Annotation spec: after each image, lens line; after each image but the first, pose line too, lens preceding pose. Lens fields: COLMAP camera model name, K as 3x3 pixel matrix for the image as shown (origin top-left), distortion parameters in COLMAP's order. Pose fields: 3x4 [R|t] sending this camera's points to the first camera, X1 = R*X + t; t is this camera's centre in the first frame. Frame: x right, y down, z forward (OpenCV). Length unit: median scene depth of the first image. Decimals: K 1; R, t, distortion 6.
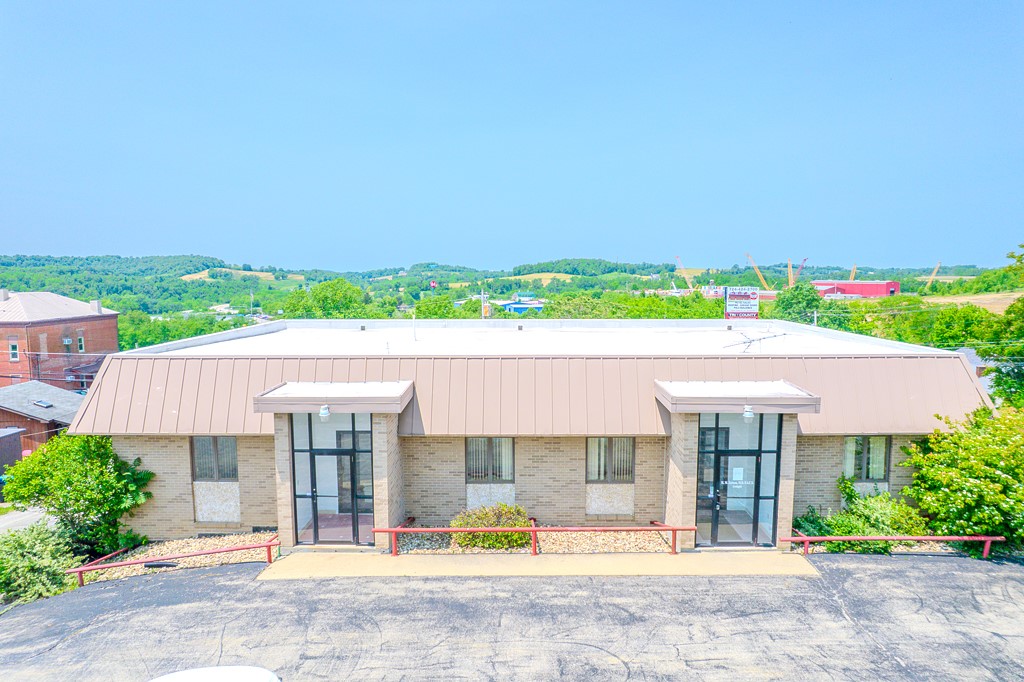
lens RADIAL K [[657.0, 0, 512.0], [0, 657.0, 341.0], [0, 0, 1]] dist [-0.080005, 0.075508]
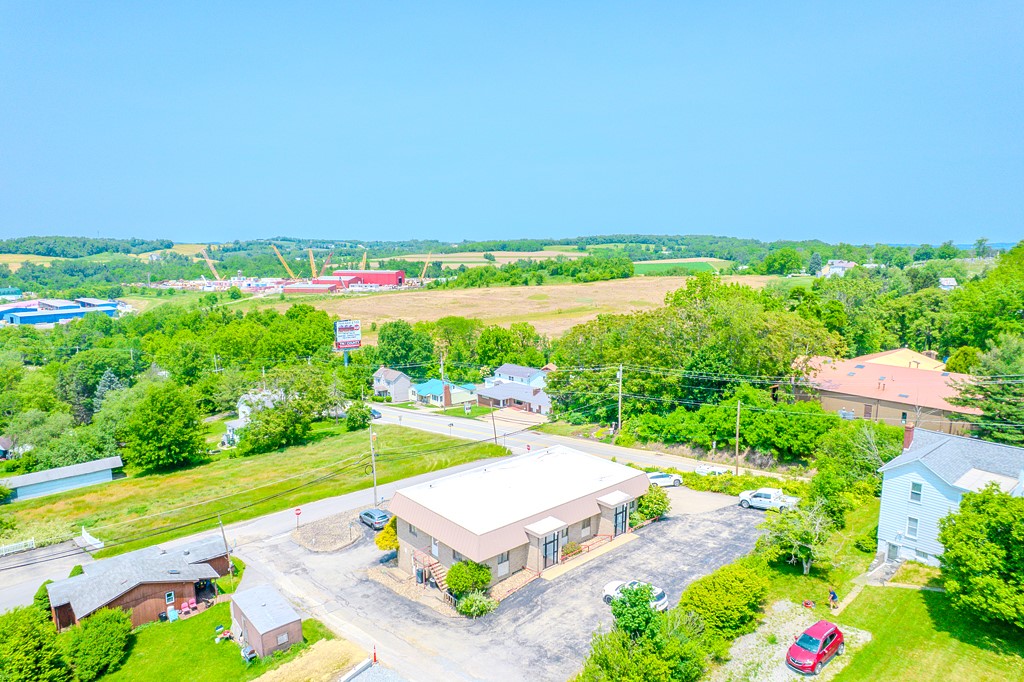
lens RADIAL K [[657.0, 0, 512.0], [0, 657.0, 341.0], [0, 0, 1]] dist [-0.080005, 0.075508]
pose [[0.737354, -0.096672, 0.668553, -0.259531], [0.064211, 0.995256, 0.073094, -0.116233], [-0.672447, -0.010968, 0.740064, -0.146843]]
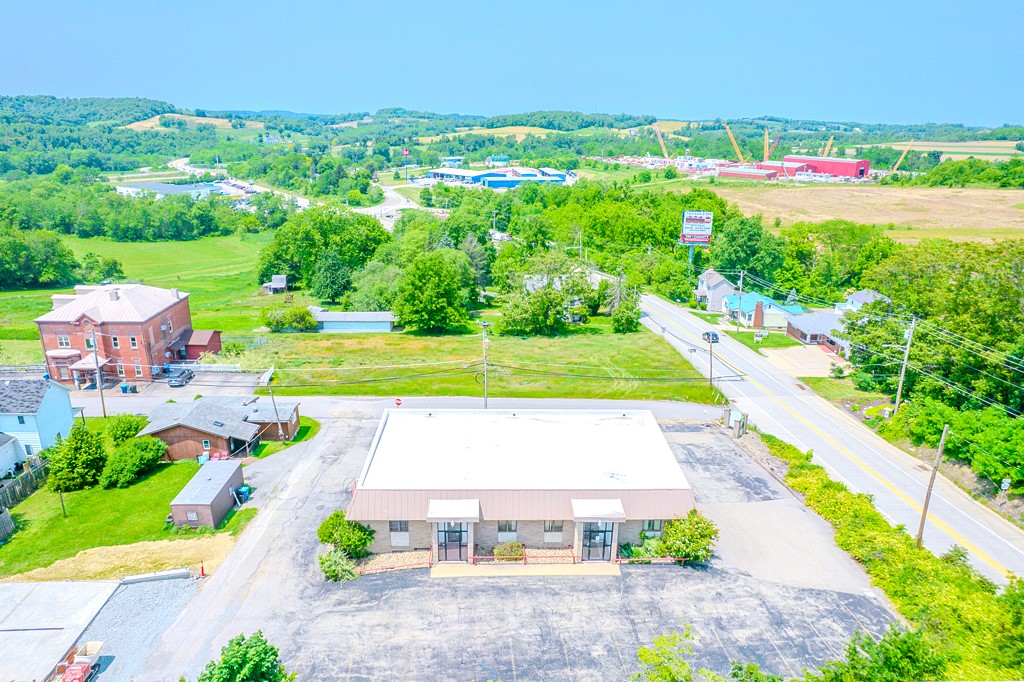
lens RADIAL K [[672.6, 0, 512.0], [0, 672.6, 341.0], [0, 0, 1]] dist [-0.082567, 0.082037]
pose [[0.999029, 0.004308, 0.043847, -0.013989], [-0.013938, 0.975000, 0.221766, -0.115634], [-0.041795, -0.222162, 0.974114, -0.147166]]
